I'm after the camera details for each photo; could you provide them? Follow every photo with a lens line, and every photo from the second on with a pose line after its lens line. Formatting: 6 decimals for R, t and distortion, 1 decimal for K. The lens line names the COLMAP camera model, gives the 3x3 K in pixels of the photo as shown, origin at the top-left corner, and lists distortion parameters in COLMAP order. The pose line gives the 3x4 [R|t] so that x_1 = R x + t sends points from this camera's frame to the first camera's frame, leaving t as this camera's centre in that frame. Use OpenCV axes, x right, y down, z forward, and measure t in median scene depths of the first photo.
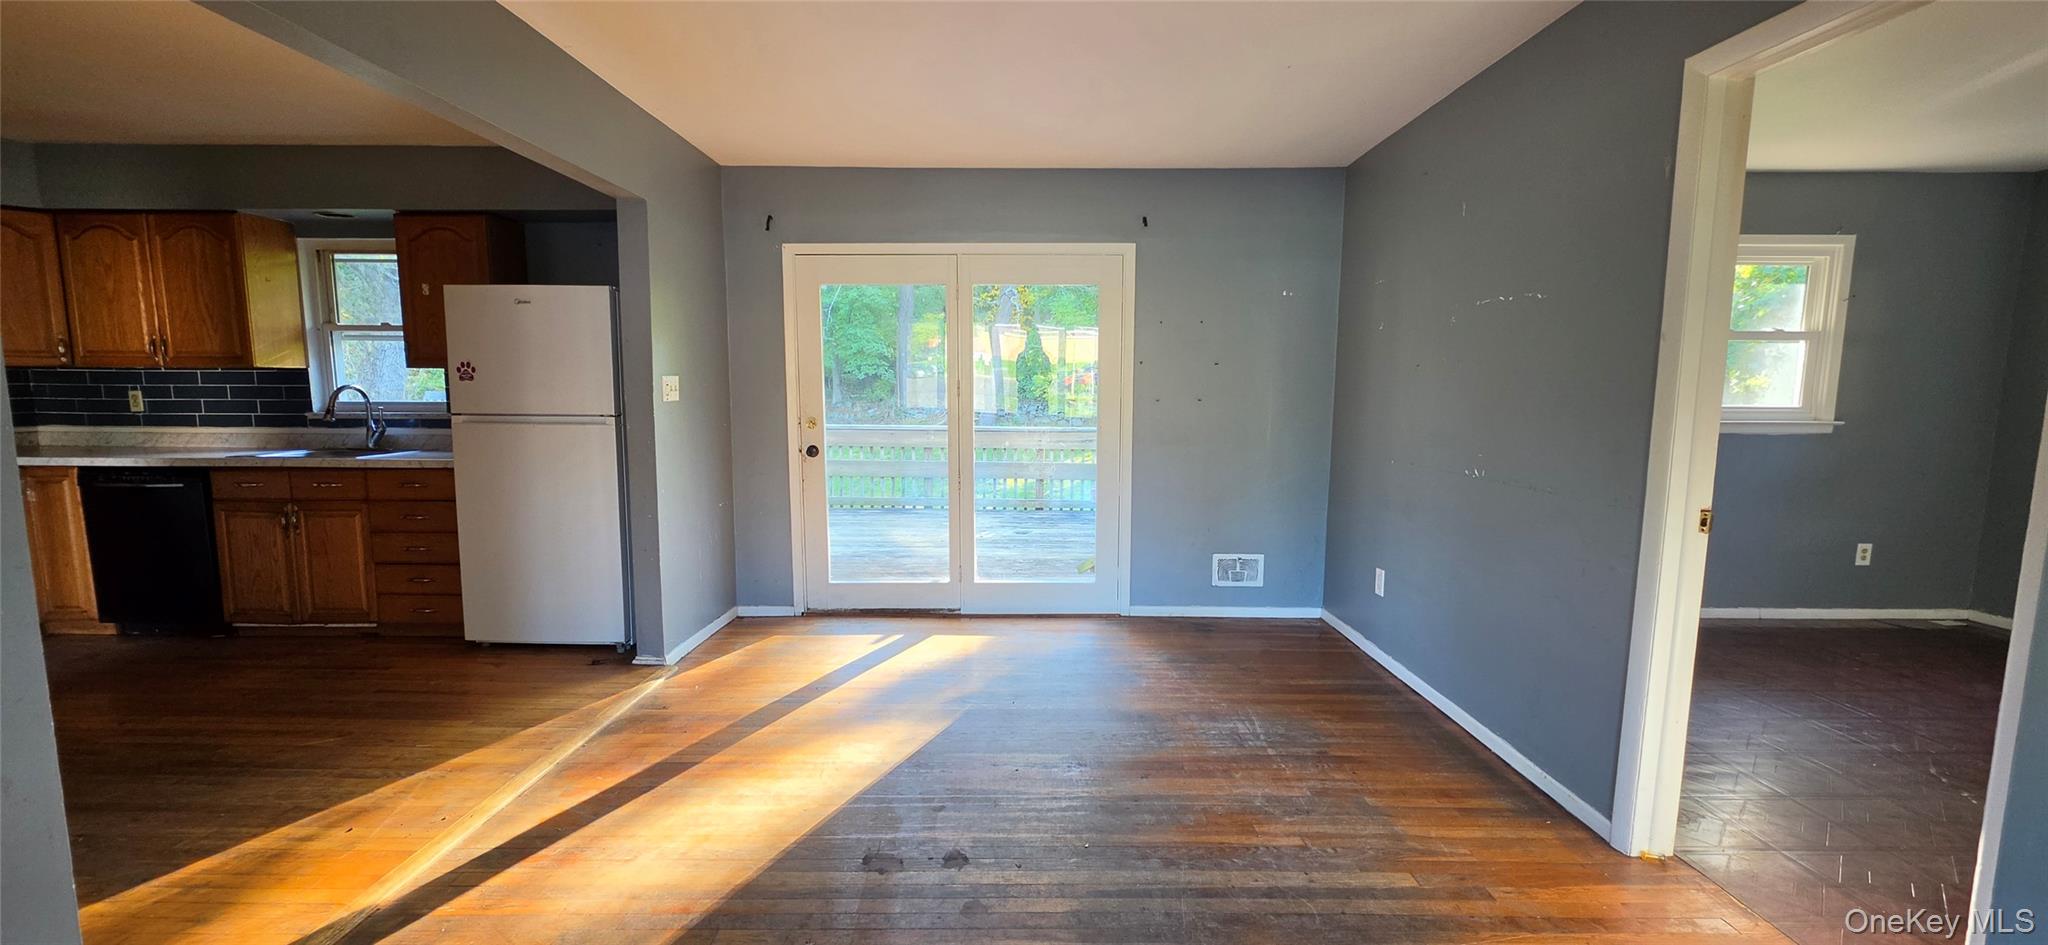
lens RADIAL K [[820.4, 0, 1034.9], [0, 820.4, 488.3], [0, 0, 1]] dist [-0.003834, -0.000303]
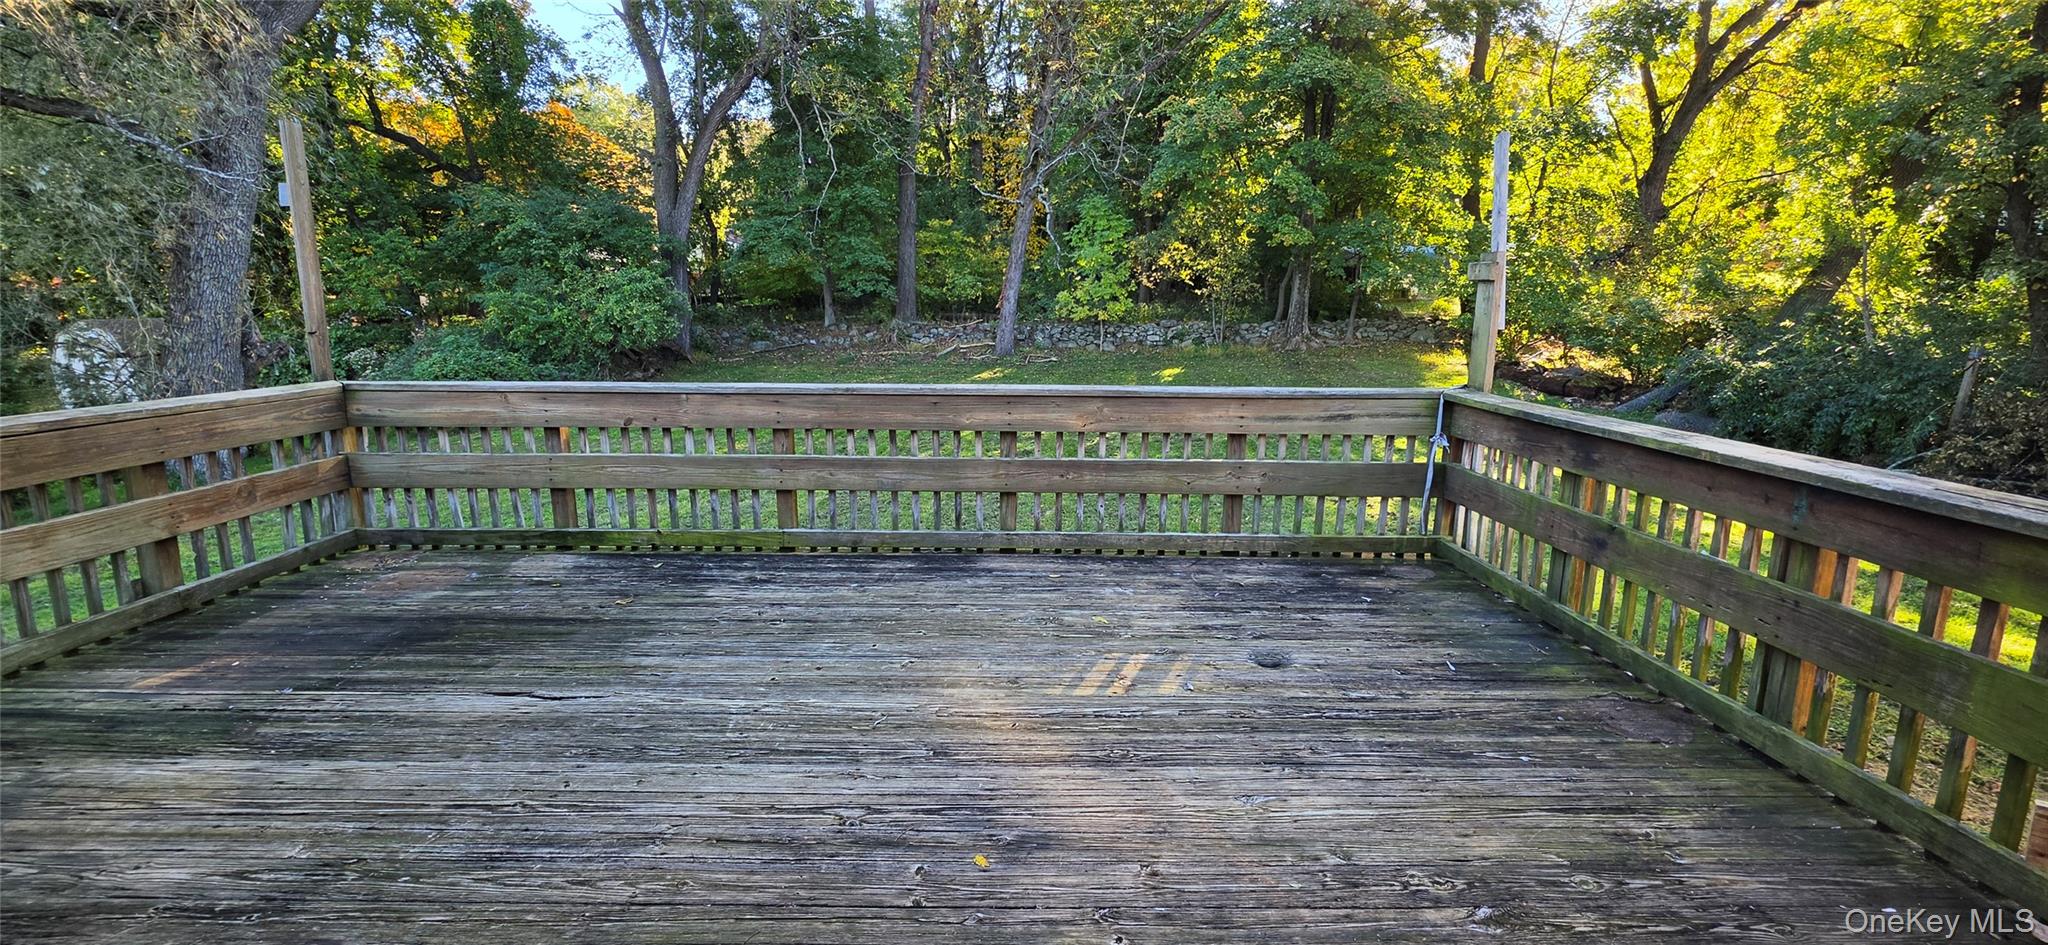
lens RADIAL K [[820.4, 0, 1027.6], [0, 820.4, 472.4], [0, 0, 1]] dist [-0.003834, -0.000303]
pose [[0.999983, -0.003238, -0.004790, -0.112112], [0.003598, 0.997018, 0.077083, -0.060135], [0.004526, -0.077099, 0.997013, 0.493886]]
